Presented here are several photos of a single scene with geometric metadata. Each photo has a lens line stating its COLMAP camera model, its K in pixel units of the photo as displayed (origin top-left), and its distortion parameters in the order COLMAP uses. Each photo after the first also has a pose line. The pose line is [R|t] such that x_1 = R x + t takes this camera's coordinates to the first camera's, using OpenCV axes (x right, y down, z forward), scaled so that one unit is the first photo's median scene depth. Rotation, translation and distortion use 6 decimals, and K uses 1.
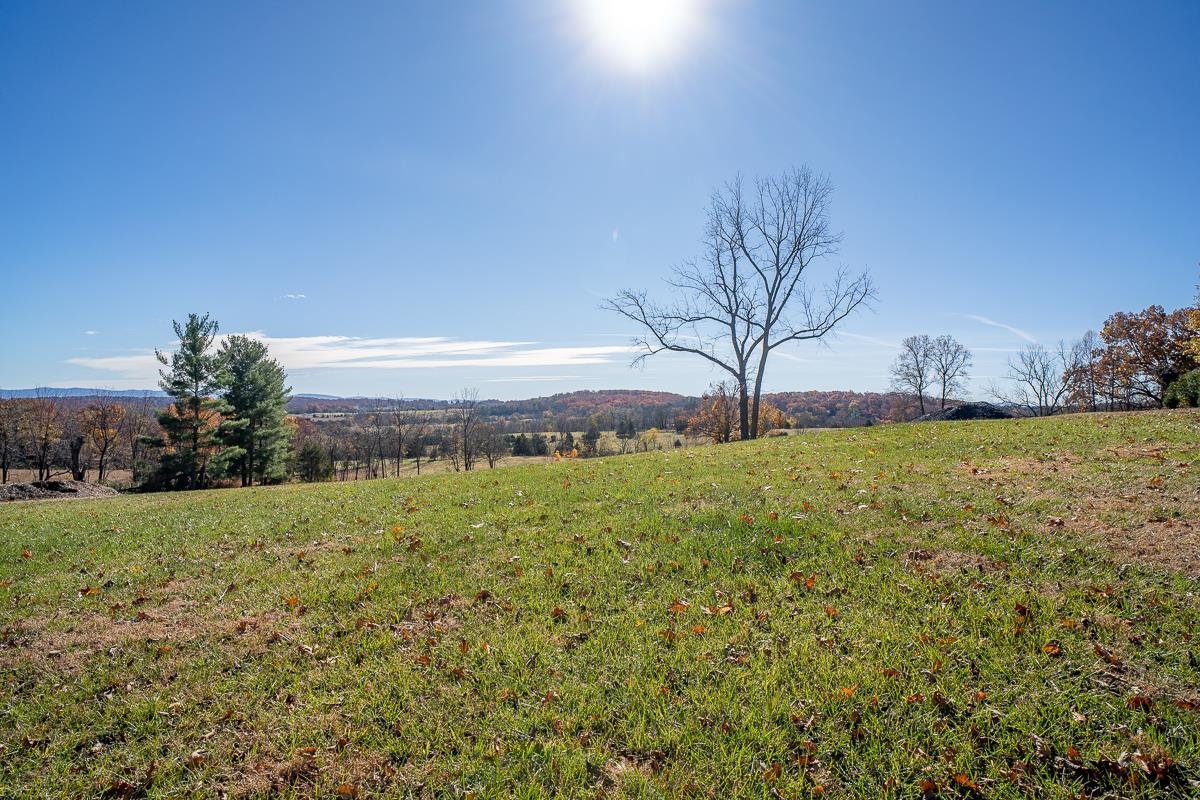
lens RADIAL K [[630.0, 0, 600.5], [0, 630.0, 399.1], [0, 0, 1]] dist [-0.007850, 0.000241]
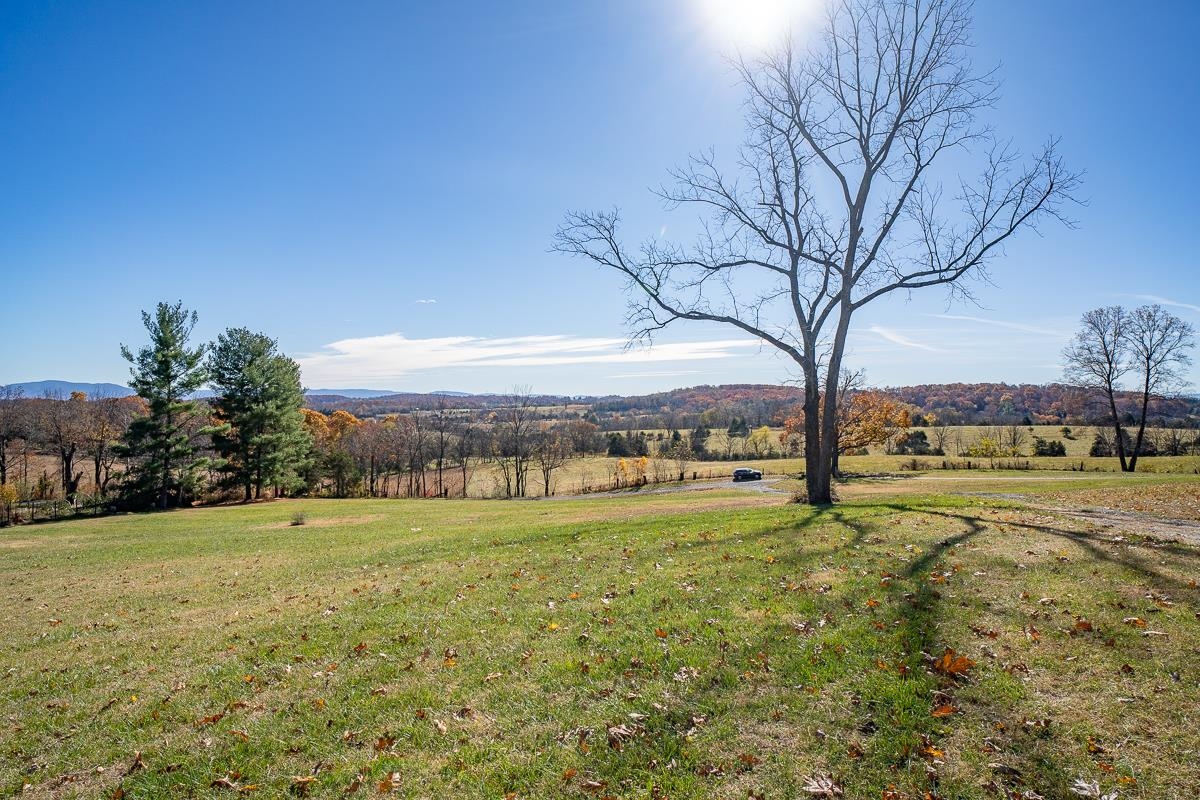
lens RADIAL K [[630.0, 0, 601.8], [0, 630.0, 397.2], [0, 0, 1]] dist [-0.007850, 0.000241]
pose [[0.982135, -0.007089, -0.188045, 0.079907], [0.007882, 0.999963, 0.003469, -0.003316], [0.188014, -0.004889, 0.982154, 0.216635]]
